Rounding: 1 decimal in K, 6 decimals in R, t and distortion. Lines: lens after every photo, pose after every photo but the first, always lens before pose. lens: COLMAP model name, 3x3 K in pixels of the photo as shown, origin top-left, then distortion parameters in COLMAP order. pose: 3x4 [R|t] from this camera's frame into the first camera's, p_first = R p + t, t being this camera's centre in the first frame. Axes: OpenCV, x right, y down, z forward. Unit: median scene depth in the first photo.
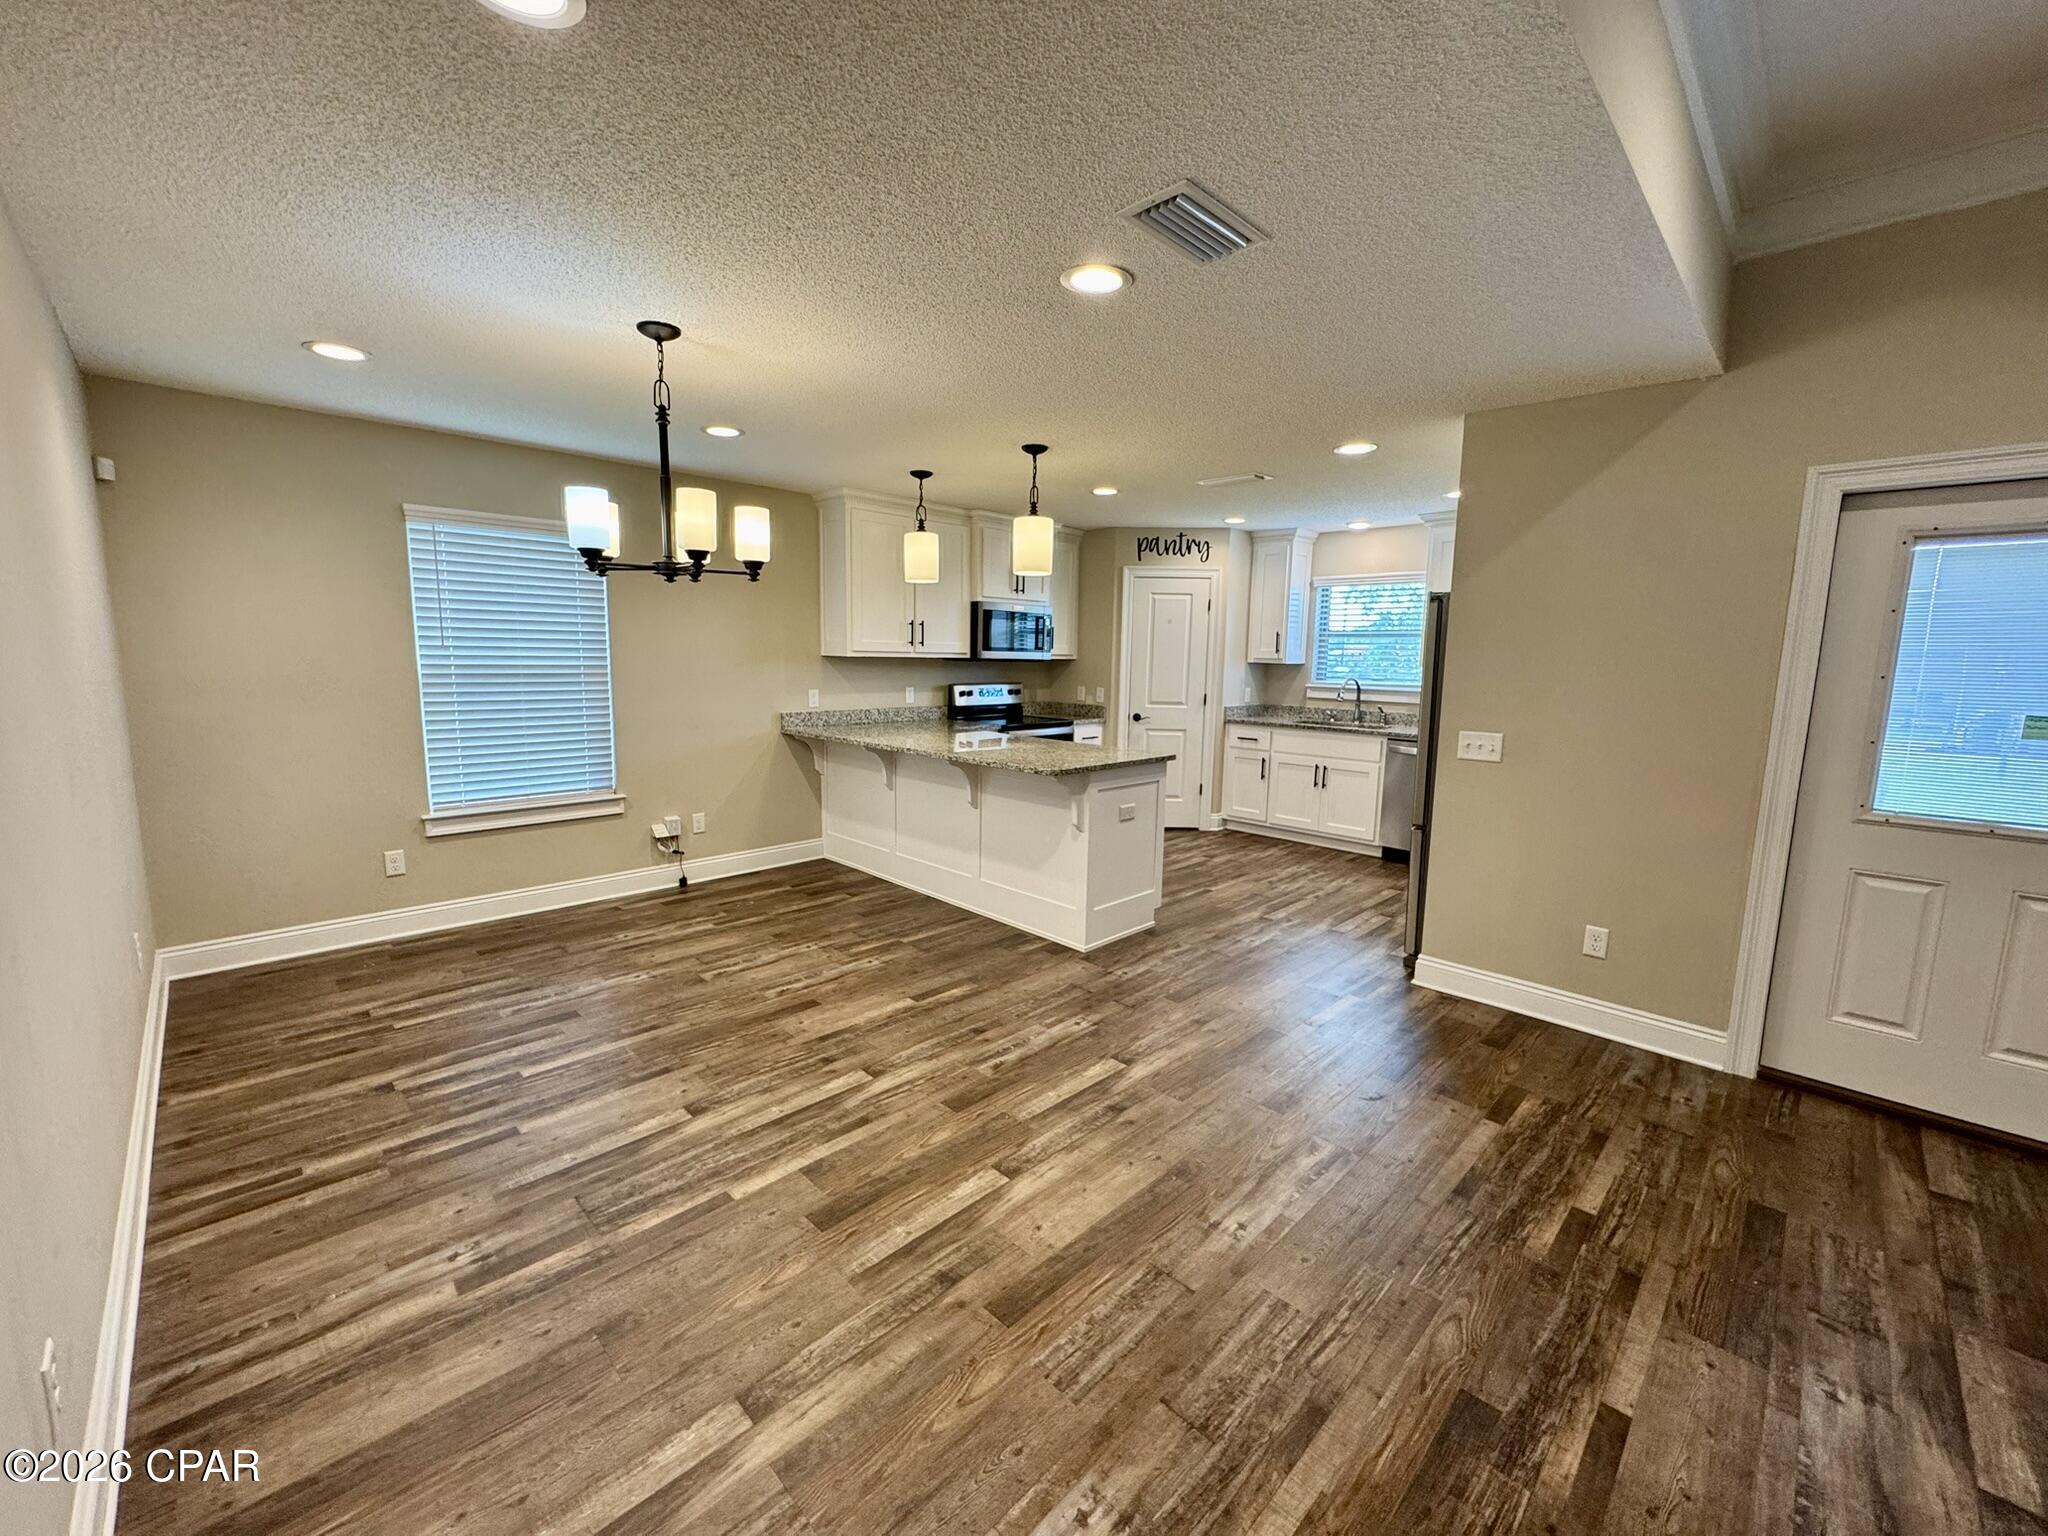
lens RADIAL K [[815.5, 0, 1024.0], [0, 815.5, 768.0], [0, 0, 1]] dist [-0.002587, 0.000079]
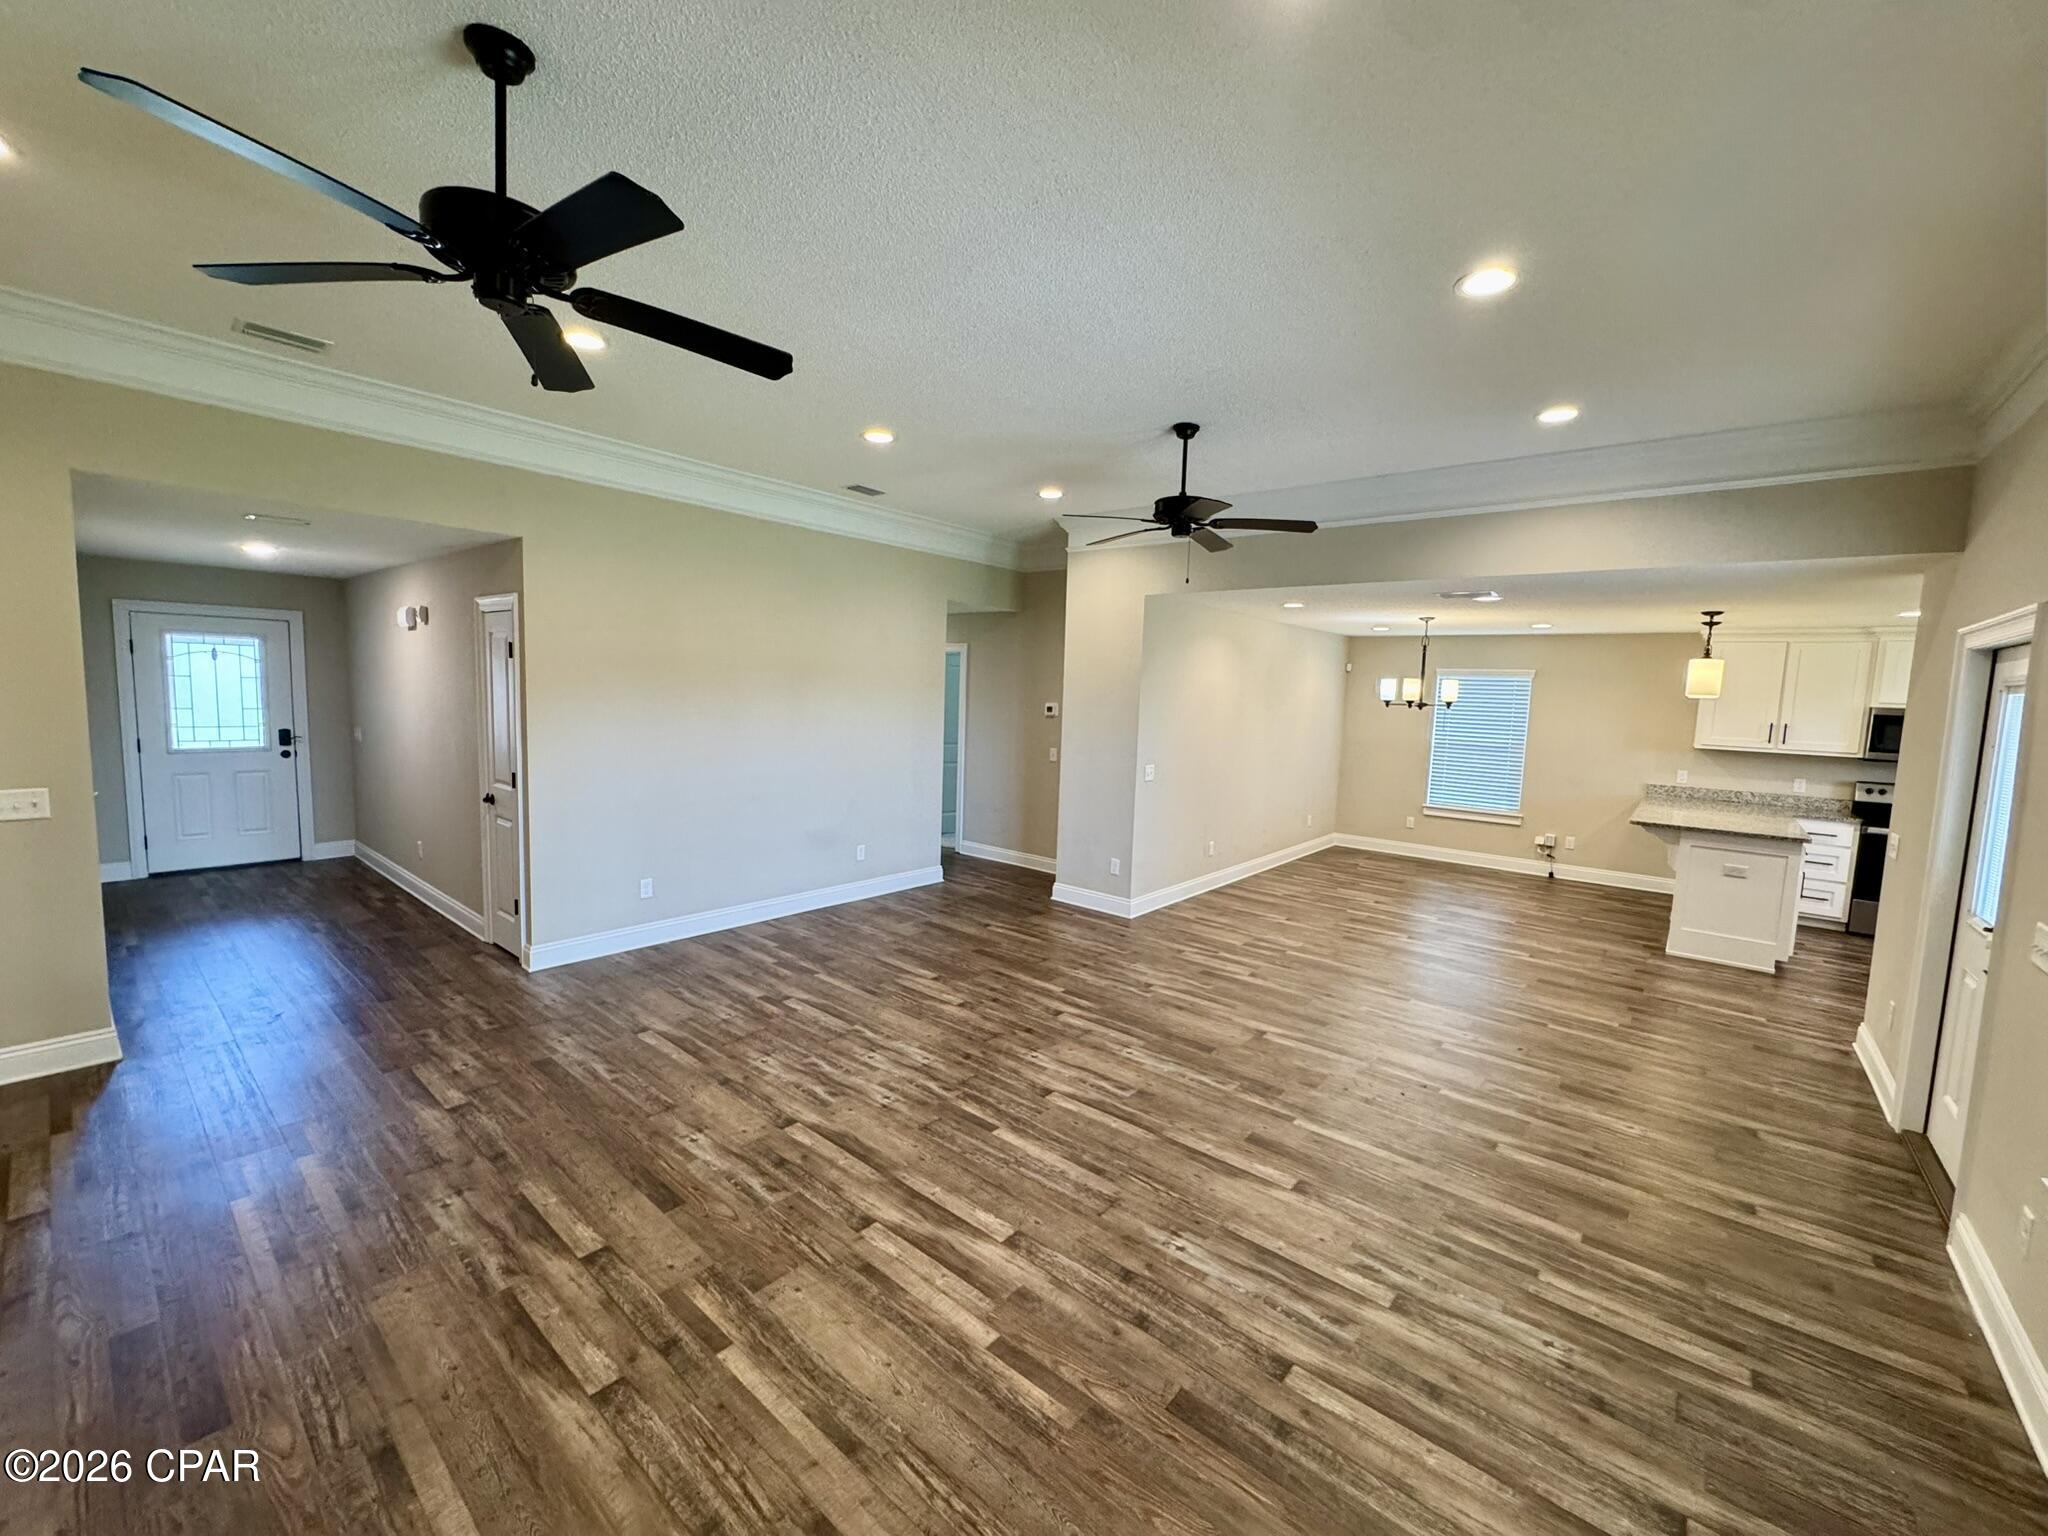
lens RADIAL K [[815.2, 0, 1024.9], [0, 815.2, 767.0], [0, 0, 1]] dist [-0.001908, -0.000246]
pose [[0.094815, 0.082523, -0.992069, 1.462202], [-0.173118, 0.982741, 0.065201, 0.001247], [0.980327, 0.165563, 0.107465, -0.352826]]
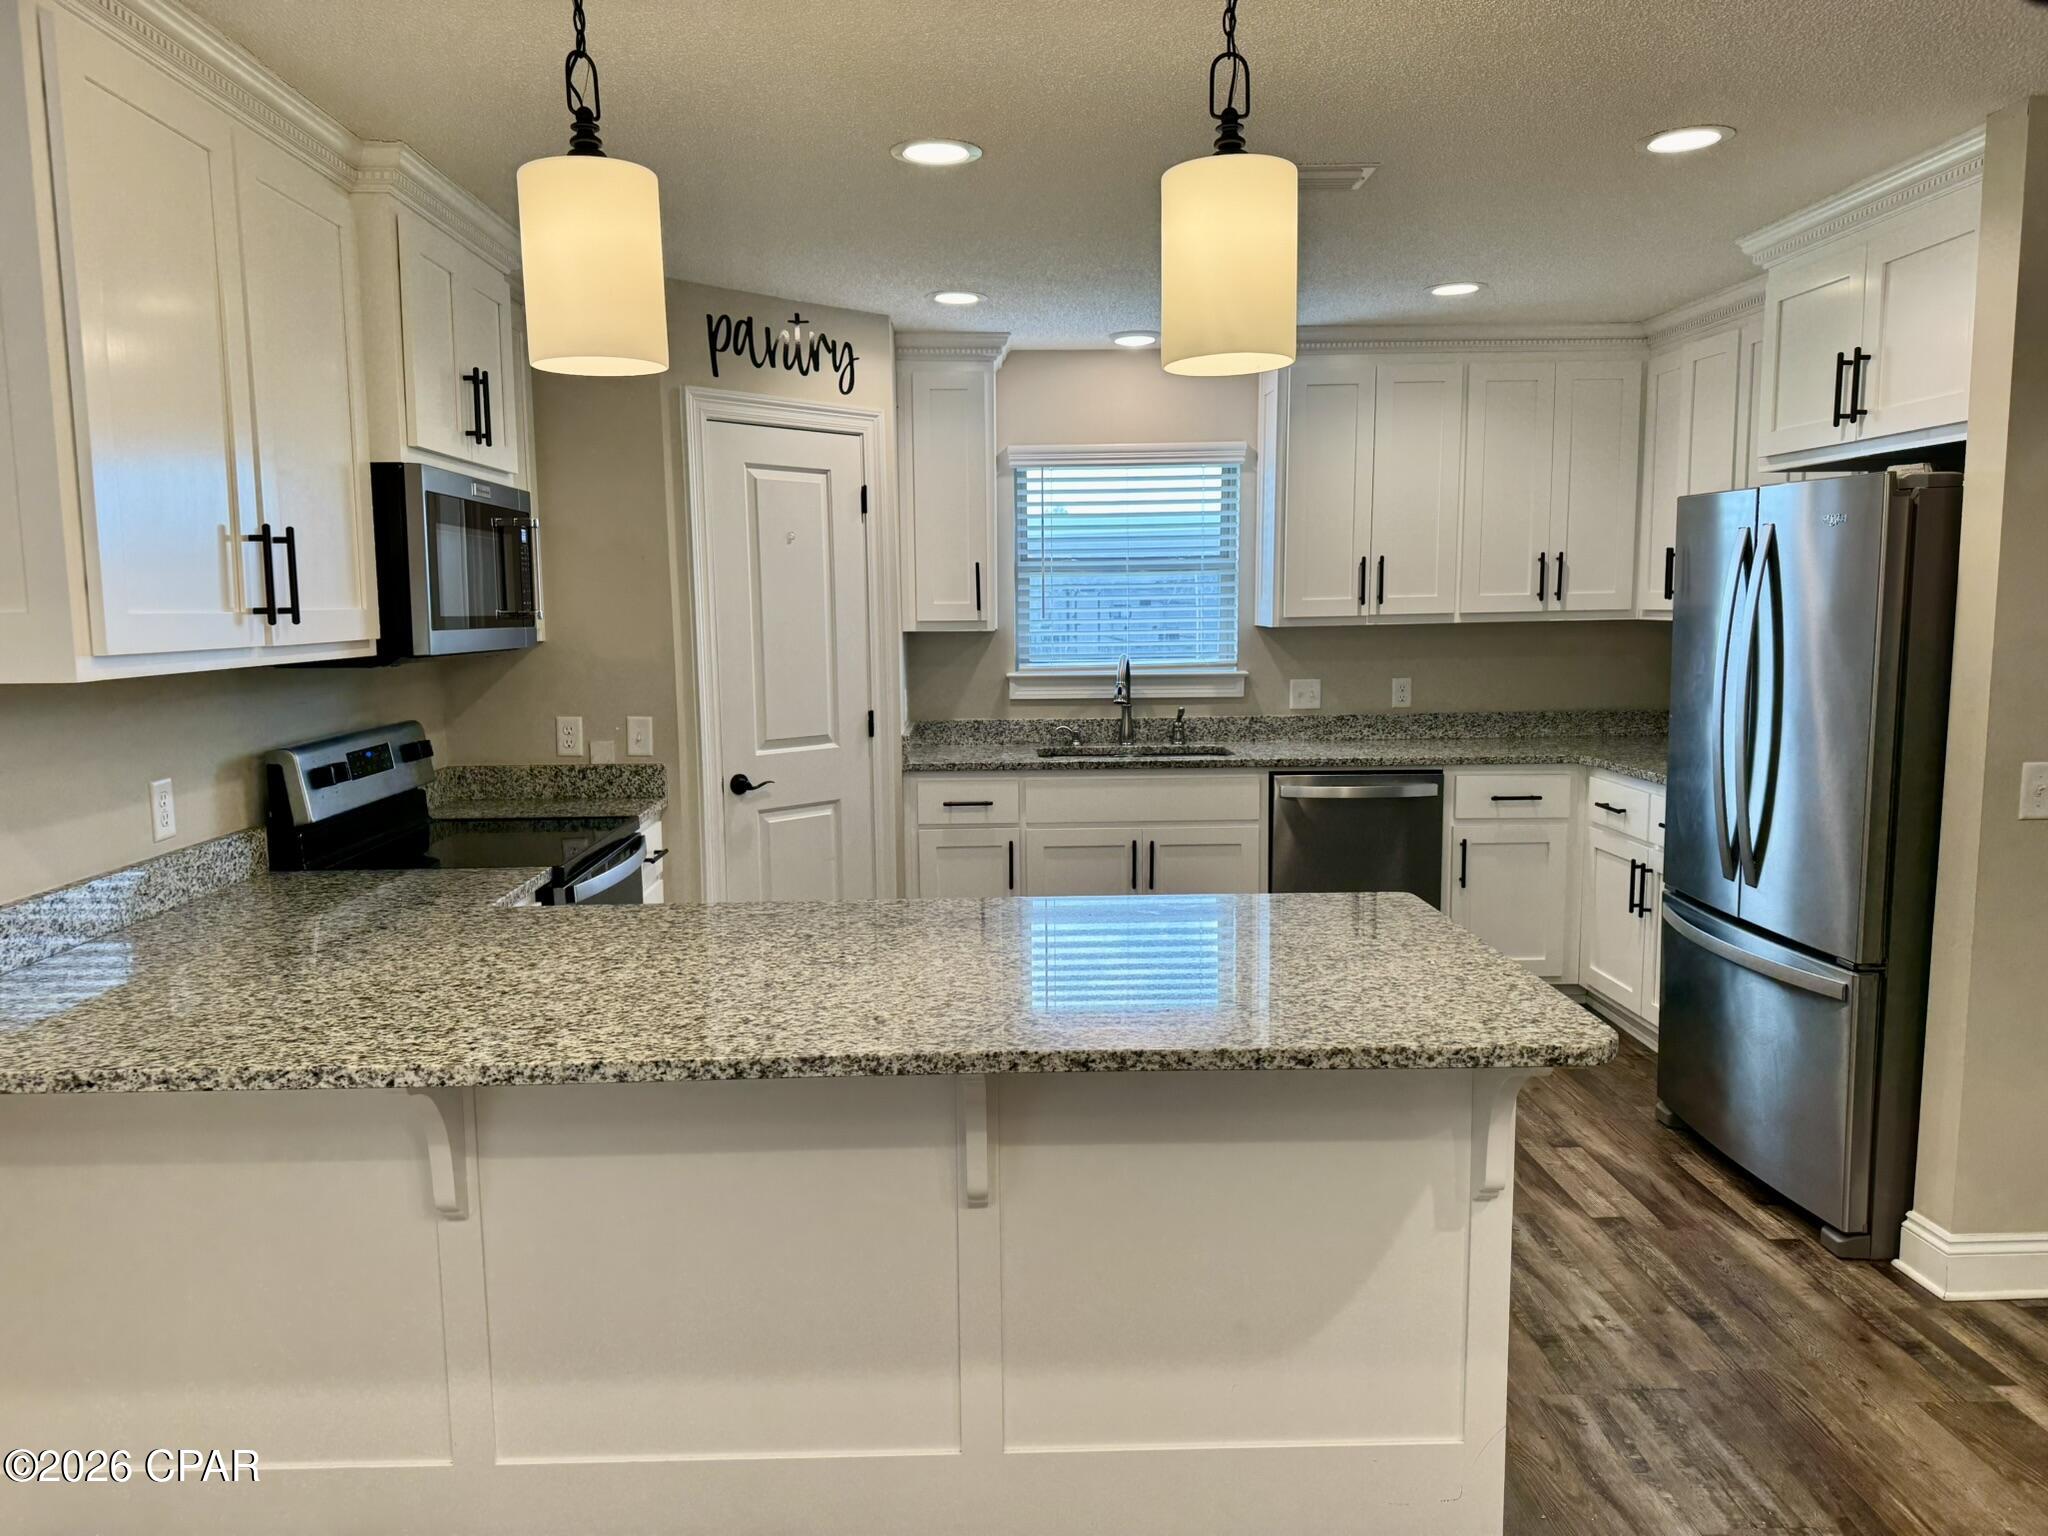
lens RADIAL K [[1448.4, 0, 1024.0], [0, 1448.4, 768.0], [0, 0, 1]] dist [0.041262, -0.000302]
pose [[0.683465, -0.106744, 0.722137, -0.465410], [0.125980, 0.991656, 0.027349, -0.126408], [-0.719031, 0.072283, 0.691209, 0.759359]]
